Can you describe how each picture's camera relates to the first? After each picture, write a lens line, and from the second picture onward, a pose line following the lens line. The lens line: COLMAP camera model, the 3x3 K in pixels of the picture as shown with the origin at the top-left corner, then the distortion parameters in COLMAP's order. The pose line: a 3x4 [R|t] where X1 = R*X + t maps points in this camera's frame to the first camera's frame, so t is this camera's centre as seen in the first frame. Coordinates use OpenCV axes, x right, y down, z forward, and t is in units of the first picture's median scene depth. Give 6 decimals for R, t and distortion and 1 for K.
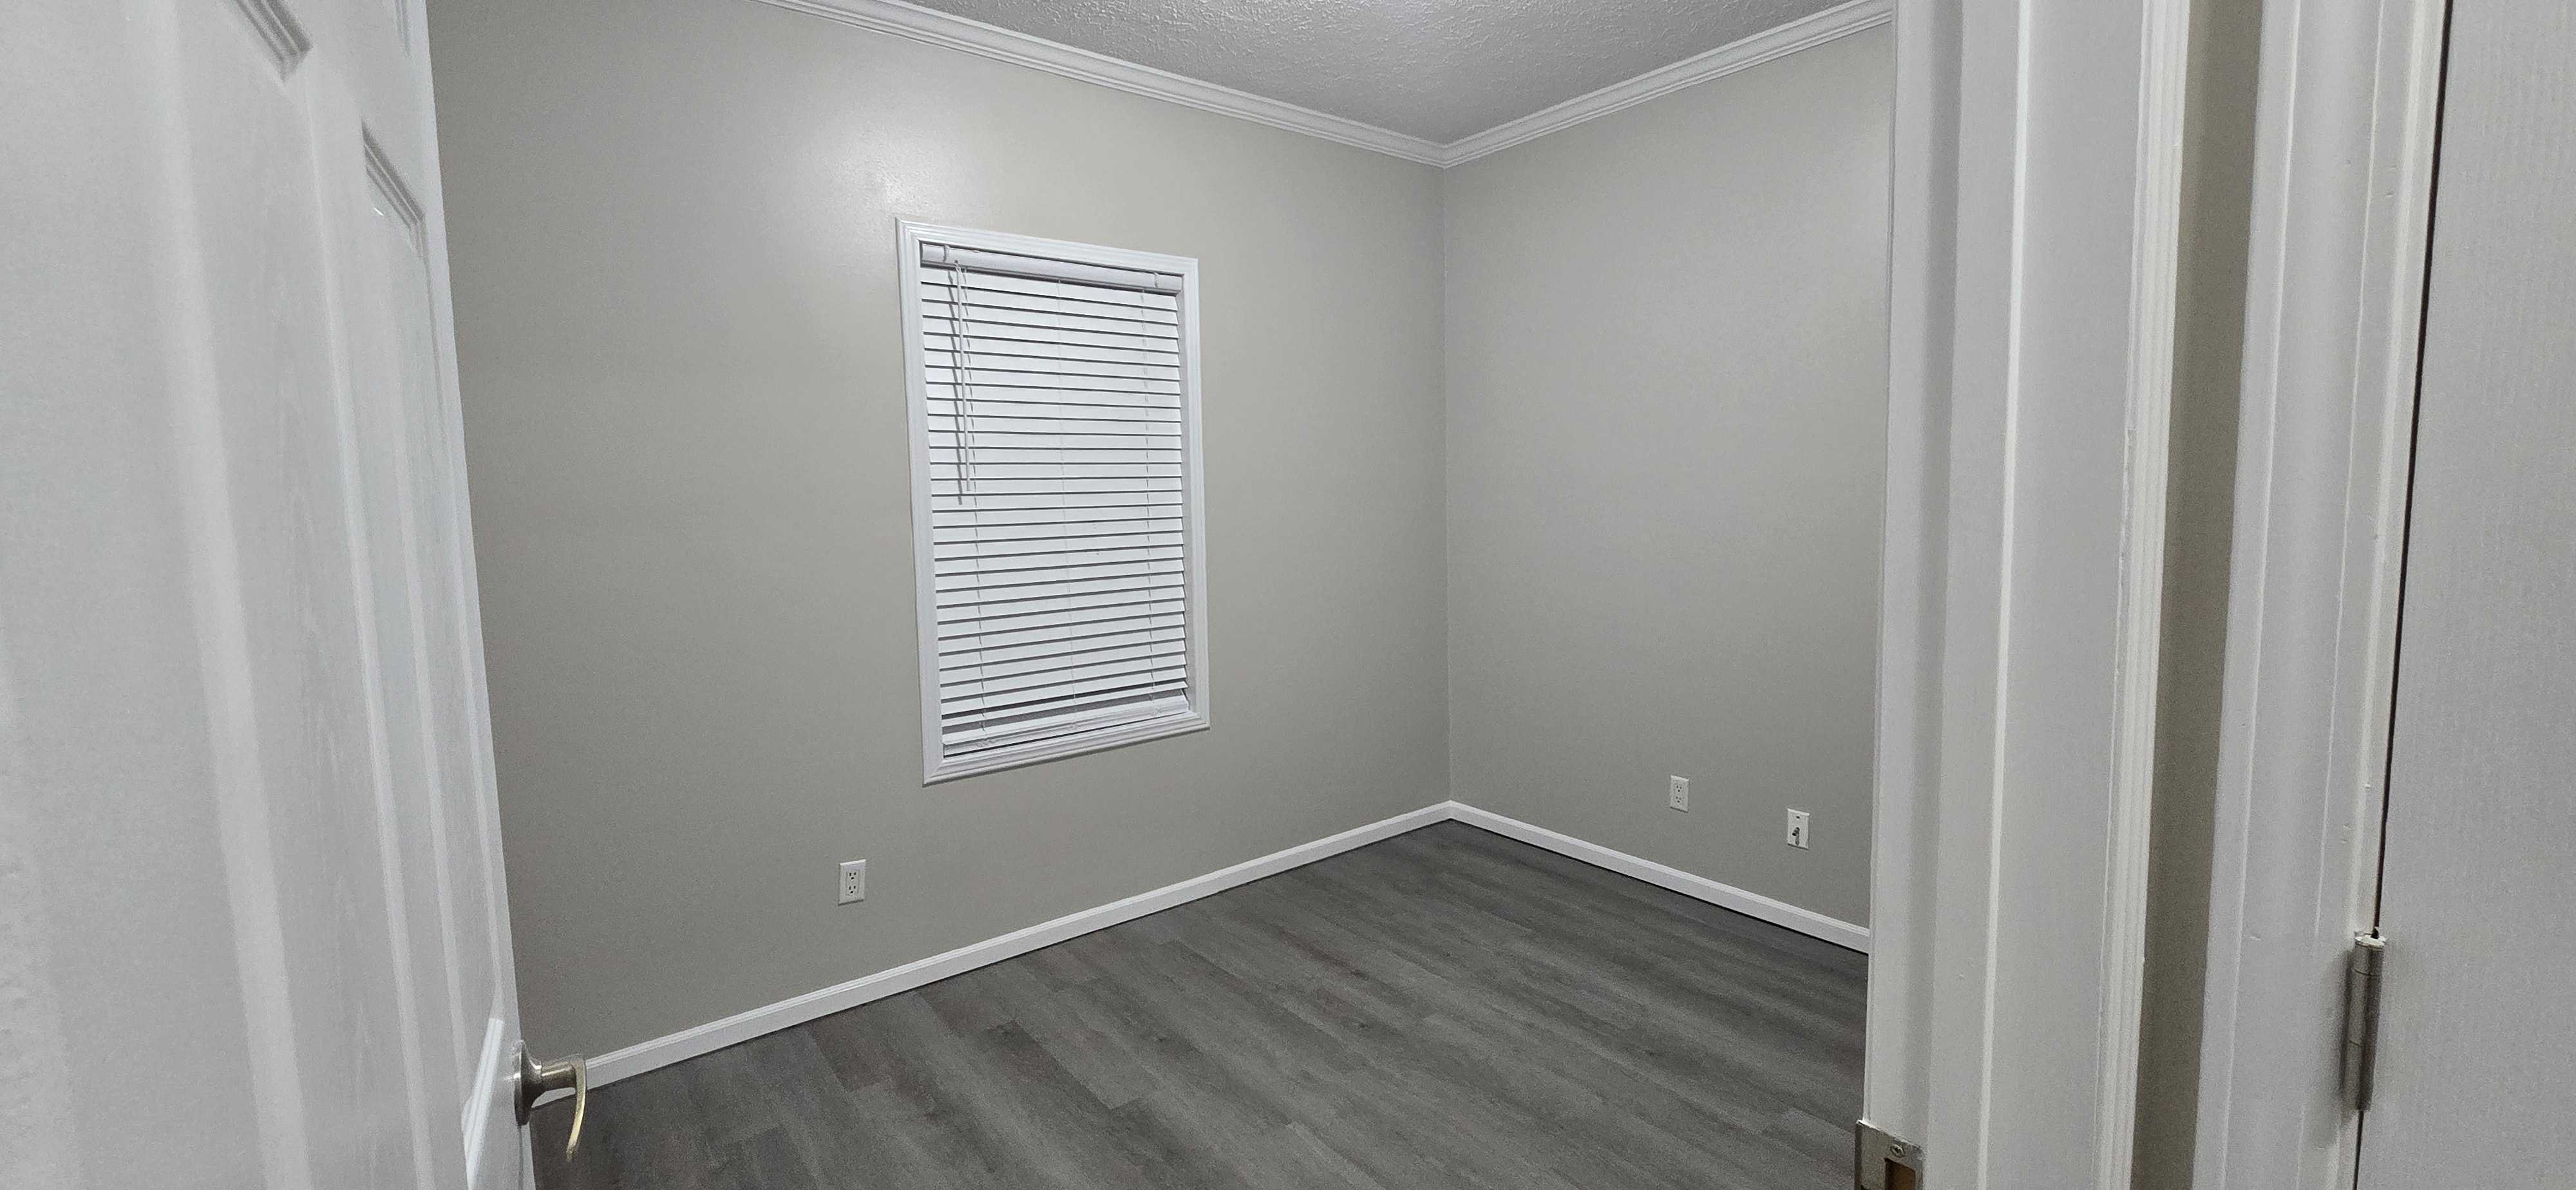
lens RADIAL K [[1019.7, 0, 1283.4], [0, 1019.7, 580.7], [0, 0, 1]] dist [-0.001360, -0.000465]
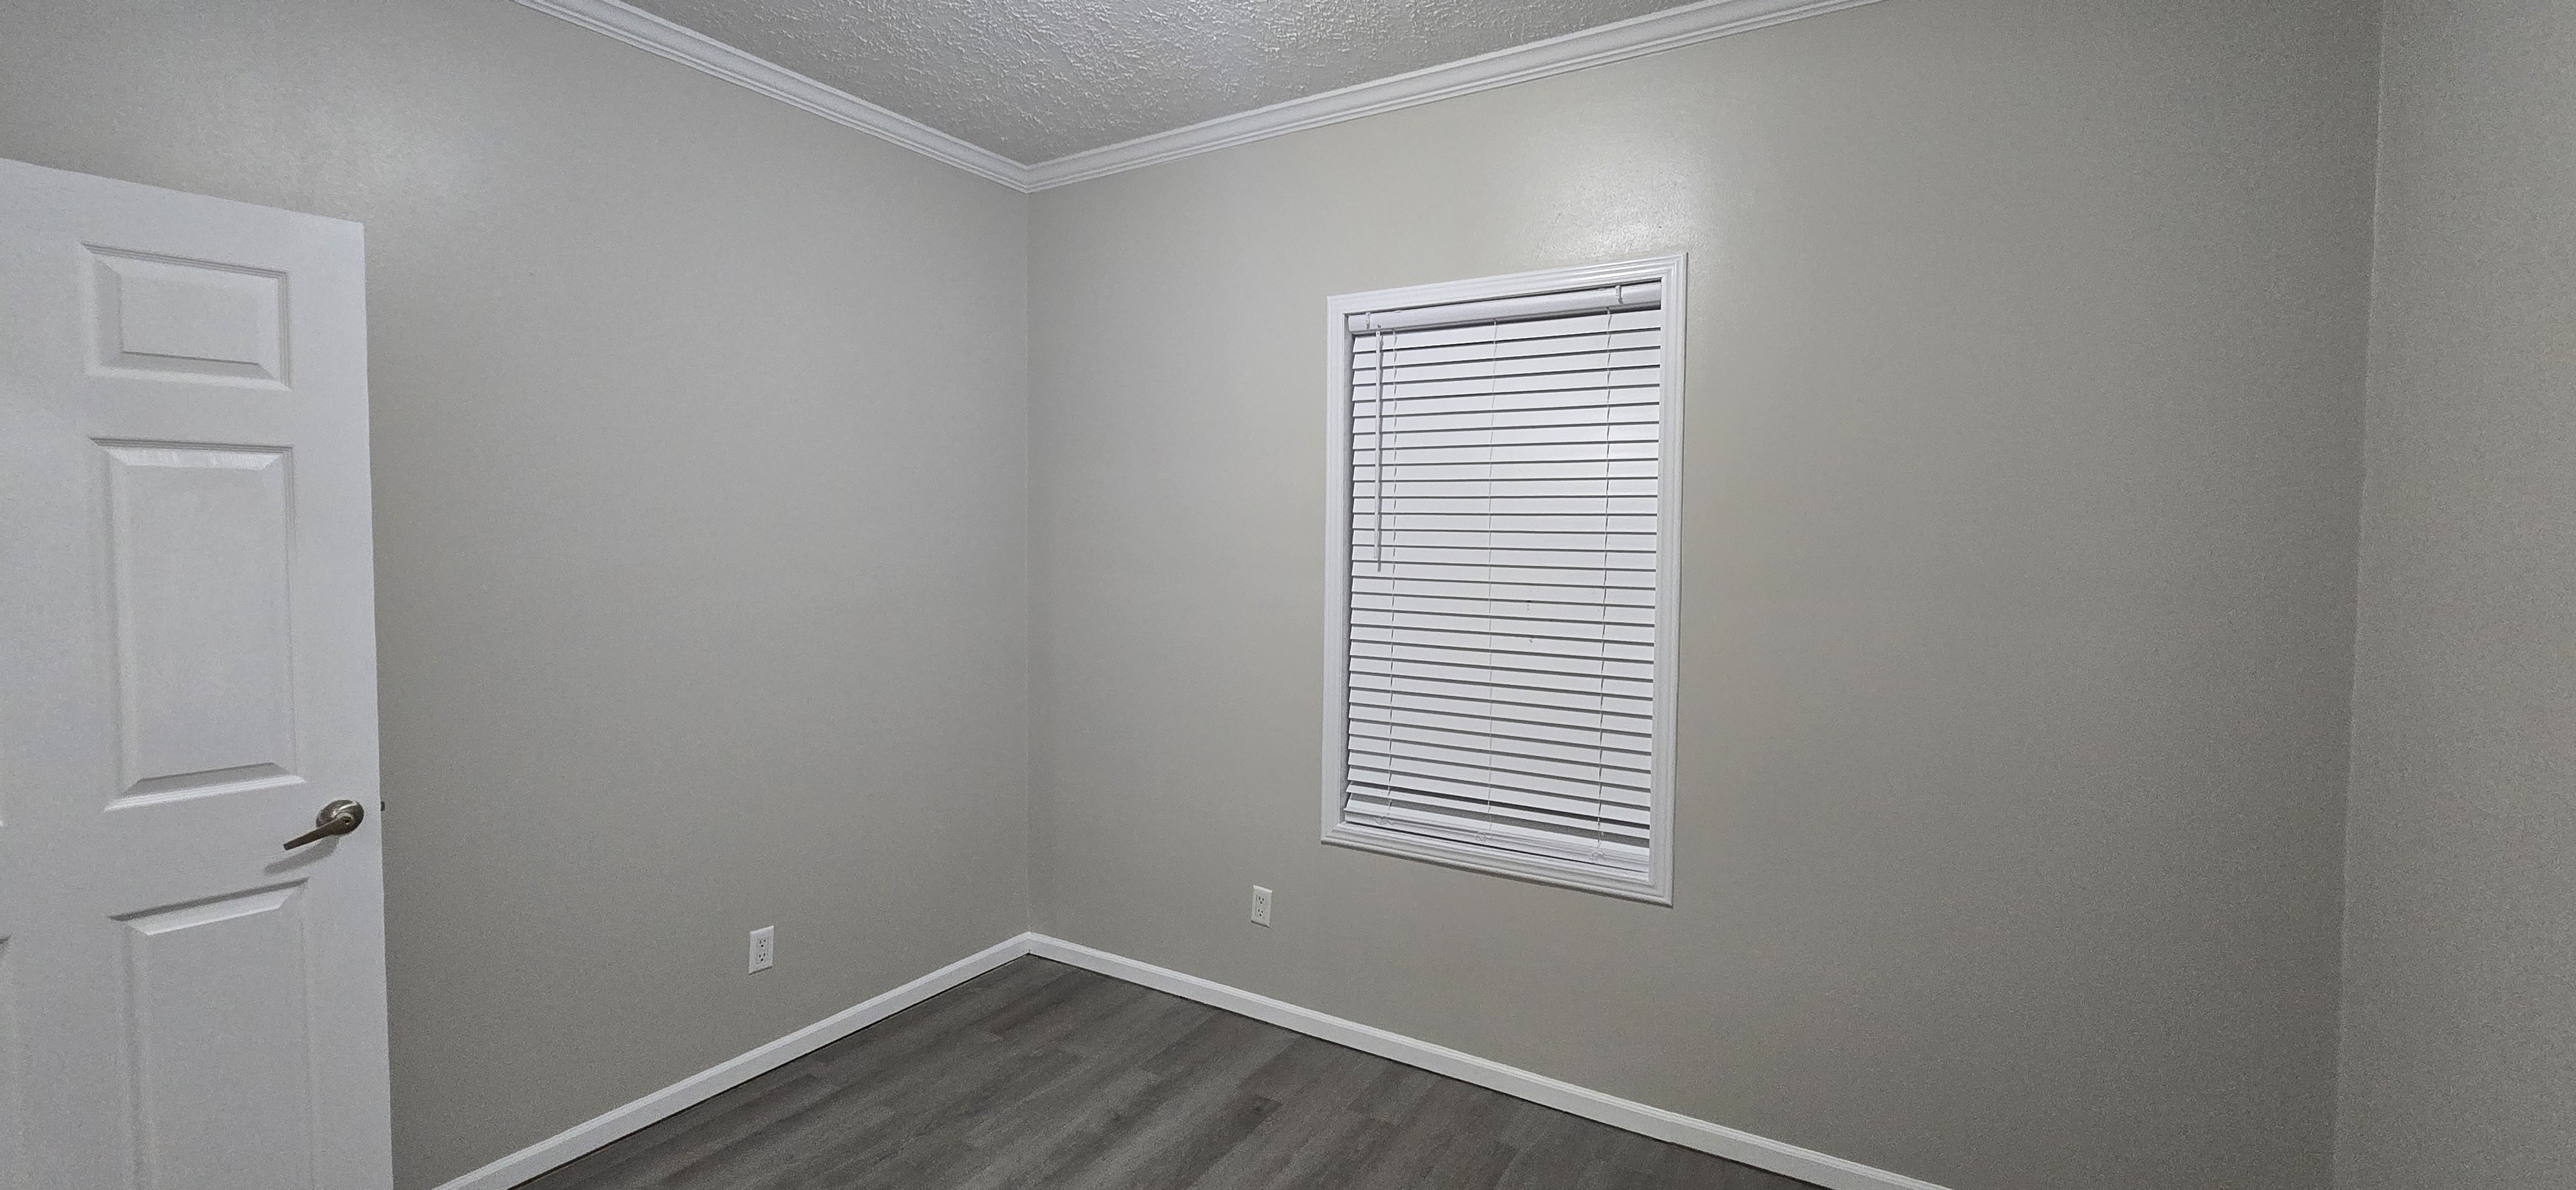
lens RADIAL K [[1057.9, 0, 1298.1], [0, 1057.9, 562.7], [0, 0, 1]] dist [0.000051, -0.007855]
pose [[0.351188, 0.058462, -0.934478, 0.616362], [-0.098534, 0.994814, 0.025207, -0.103118], [0.931106, 0.083226, 0.355128, 0.578650]]
